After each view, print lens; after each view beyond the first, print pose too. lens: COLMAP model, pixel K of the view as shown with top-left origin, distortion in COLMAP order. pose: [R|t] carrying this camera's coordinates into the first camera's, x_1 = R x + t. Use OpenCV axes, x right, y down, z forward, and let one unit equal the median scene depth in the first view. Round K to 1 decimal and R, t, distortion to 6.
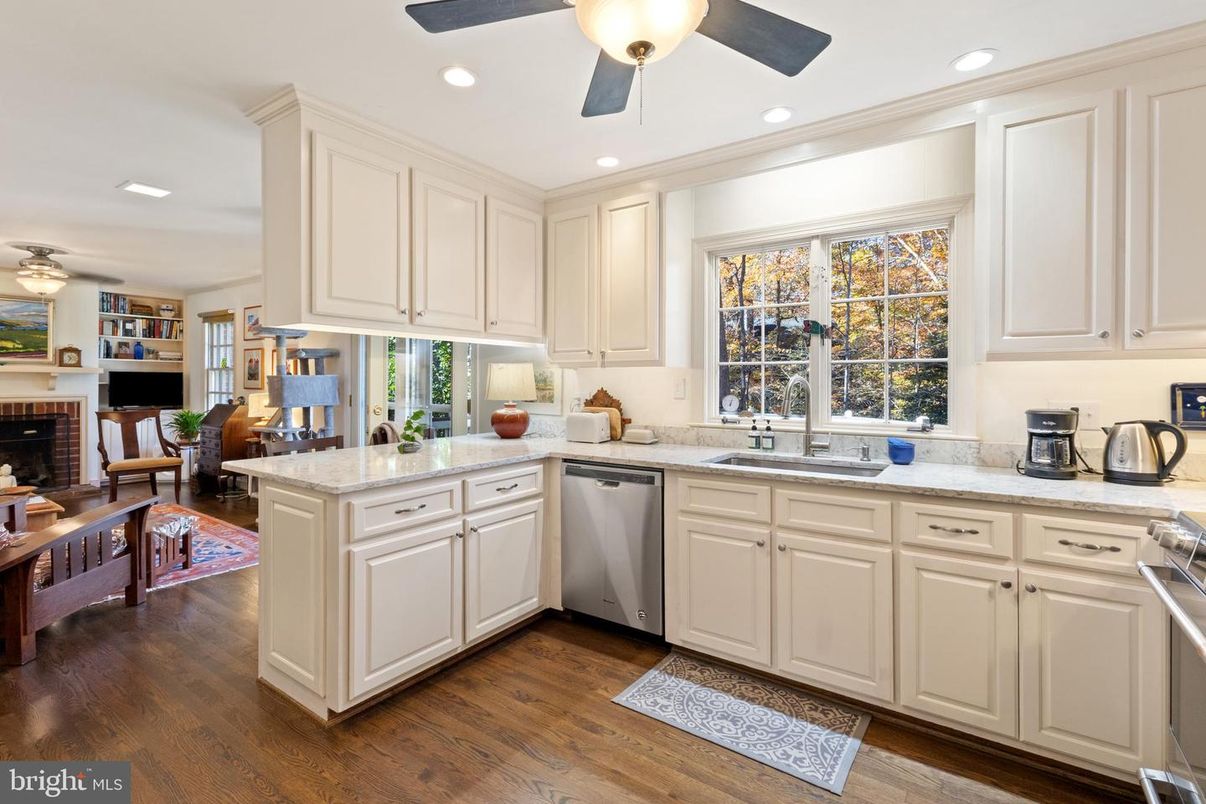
lens RADIAL K [[566.1, 0, 604.6], [0, 566.1, 384.4], [0, 0, 1]] dist [0.002453, 0.000753]
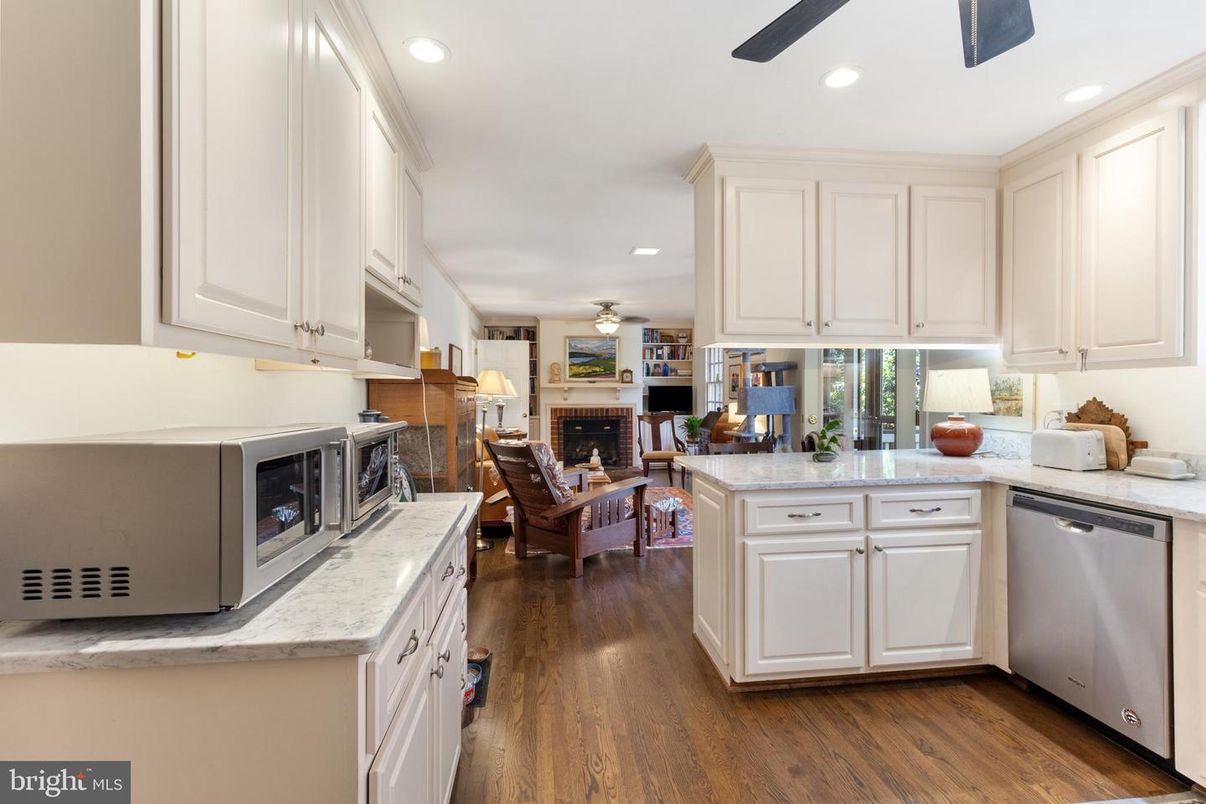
lens RADIAL K [[561.1, 0, 602.9], [0, 561.1, 397.5], [0, 0, 1]] dist [0.002294, 0.000772]
pose [[0.667595, -0.000524, -0.744524, 0.121445], [0.004293, 0.999986, 0.003146, 0.000606], [0.744512, -0.005296, 0.667588, 0.030735]]
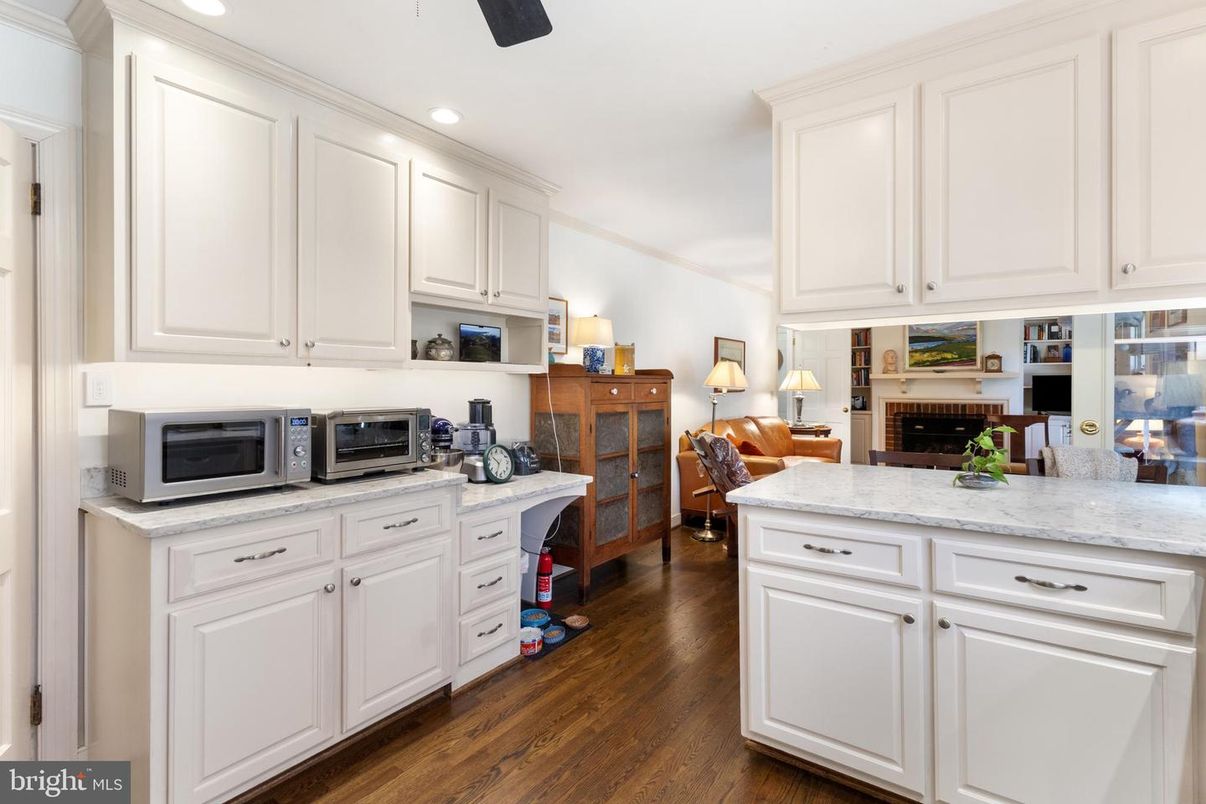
lens RADIAL K [[566.1, 0, 604.6], [0, 566.1, 384.4], [0, 0, 1]] dist [0.002453, 0.000753]
pose [[-0.011423, -0.005748, -0.999918, 0.302602], [-0.001864, 0.999982, -0.005727, -0.000094], [0.999933, 0.001799, -0.011433, 0.491344]]
